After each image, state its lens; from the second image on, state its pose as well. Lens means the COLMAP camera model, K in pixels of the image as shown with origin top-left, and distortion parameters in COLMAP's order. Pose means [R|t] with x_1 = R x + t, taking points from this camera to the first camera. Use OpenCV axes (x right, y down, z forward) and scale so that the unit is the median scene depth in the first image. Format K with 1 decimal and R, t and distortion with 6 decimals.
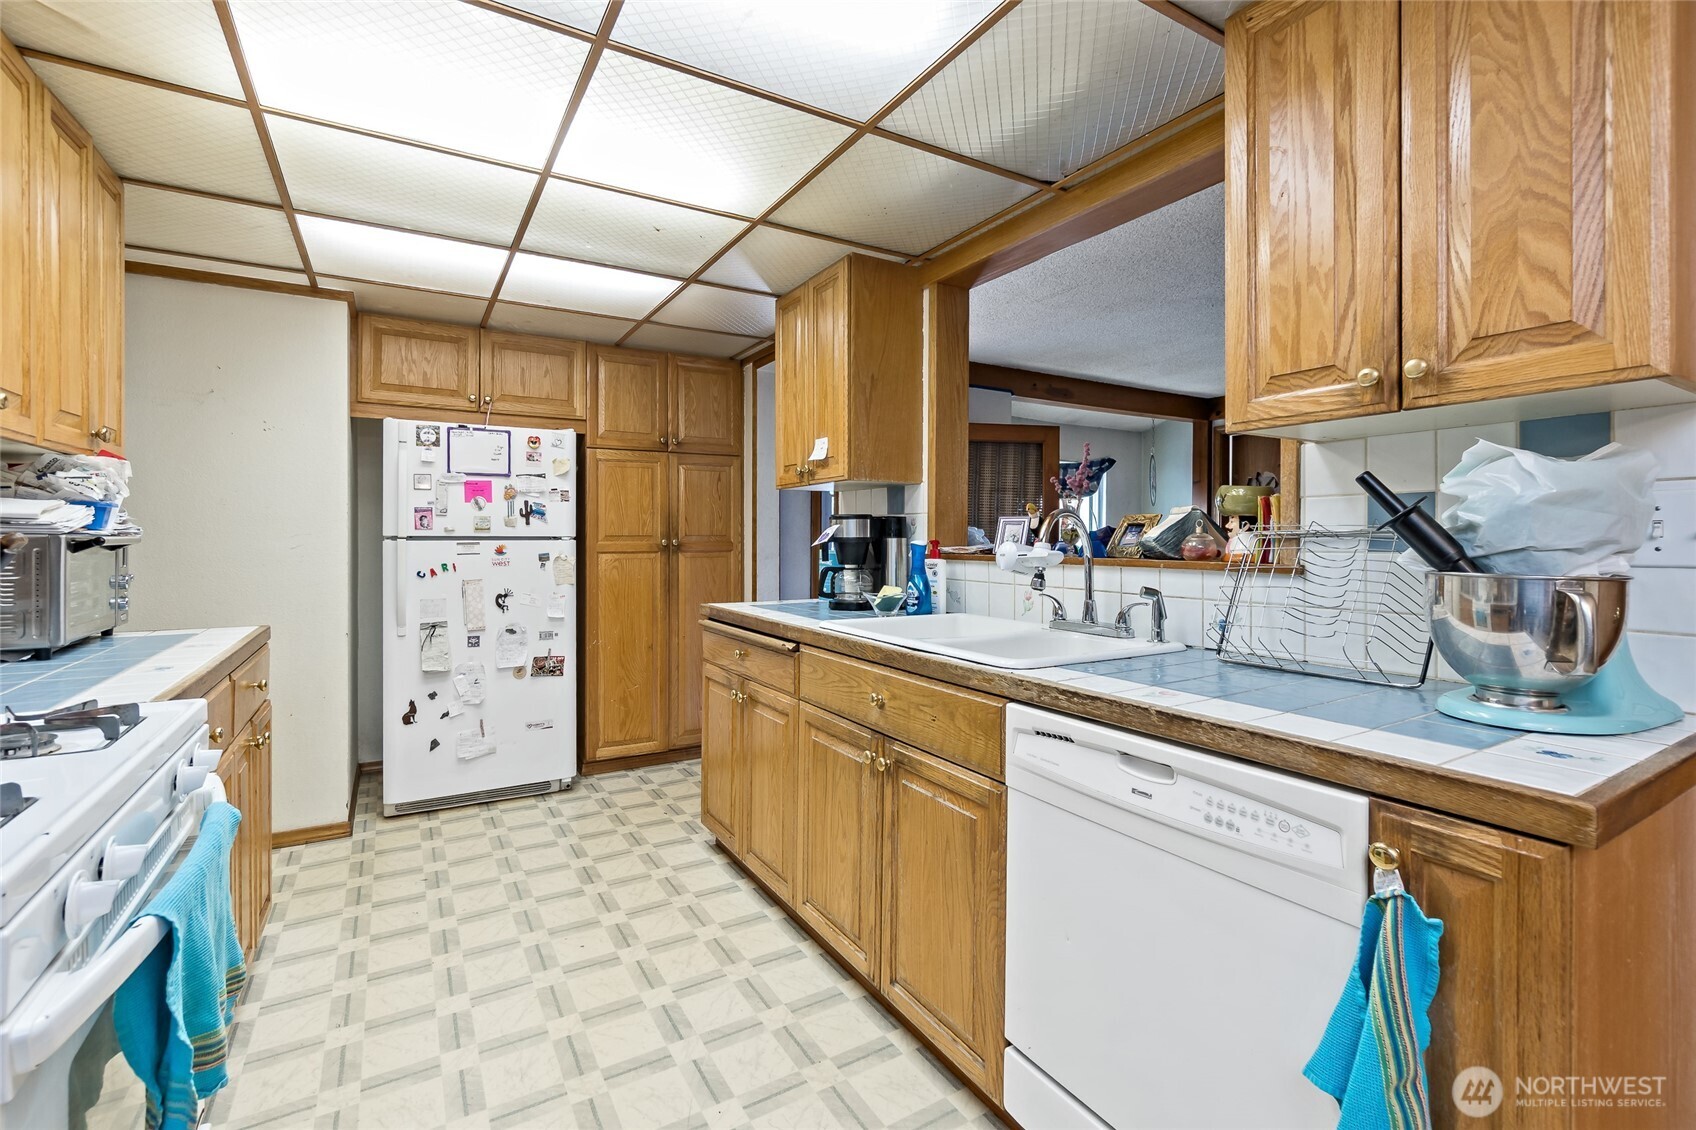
lens RADIAL K [[754.7, 0, 850.8], [0, 754.7, 547.5], [0, 0, 1]] dist [-0.002508, -0.000260]
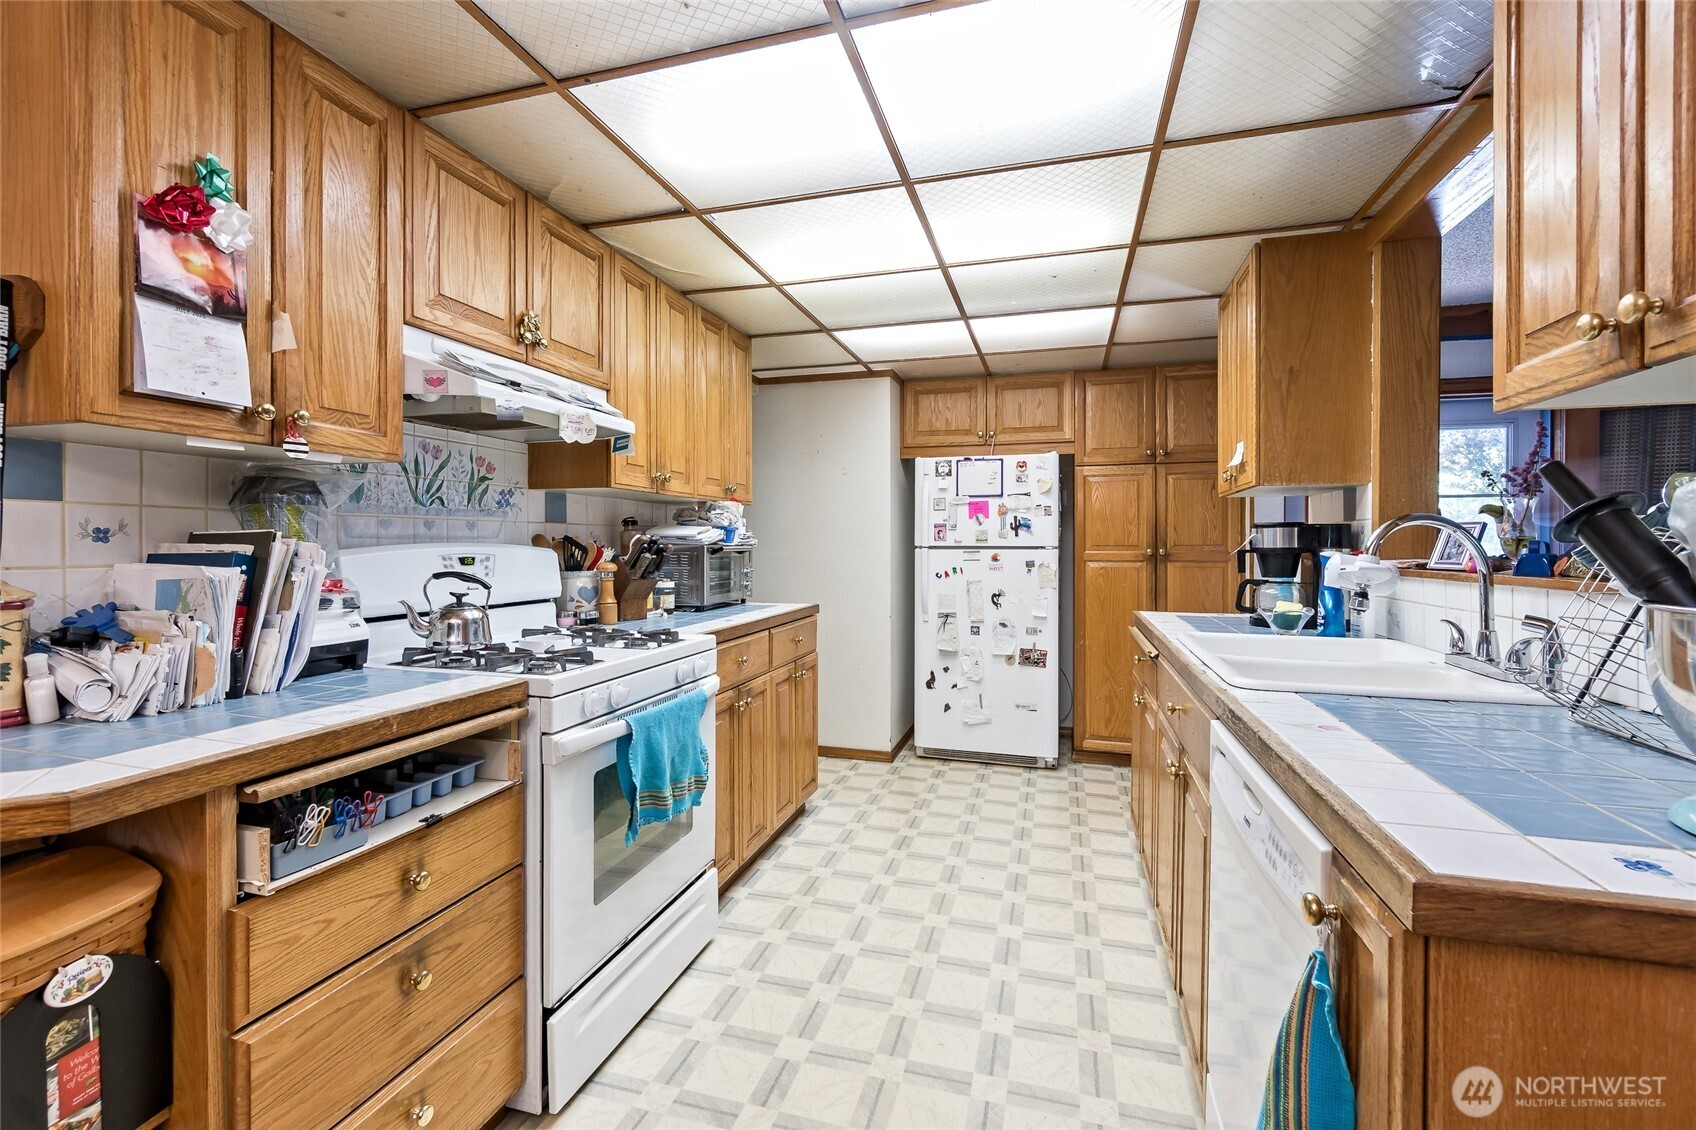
lens RADIAL K [[762.7, 0, 848.0], [0, 762.7, 565.0], [0, 0, 1]] dist [-0.000271, 0.000111]
pose [[0.674493, 0.018964, -0.738038, 0.291062], [-0.010670, 0.999816, 0.015939, -0.001459], [0.738204, -0.002876, 0.674571, -0.003632]]
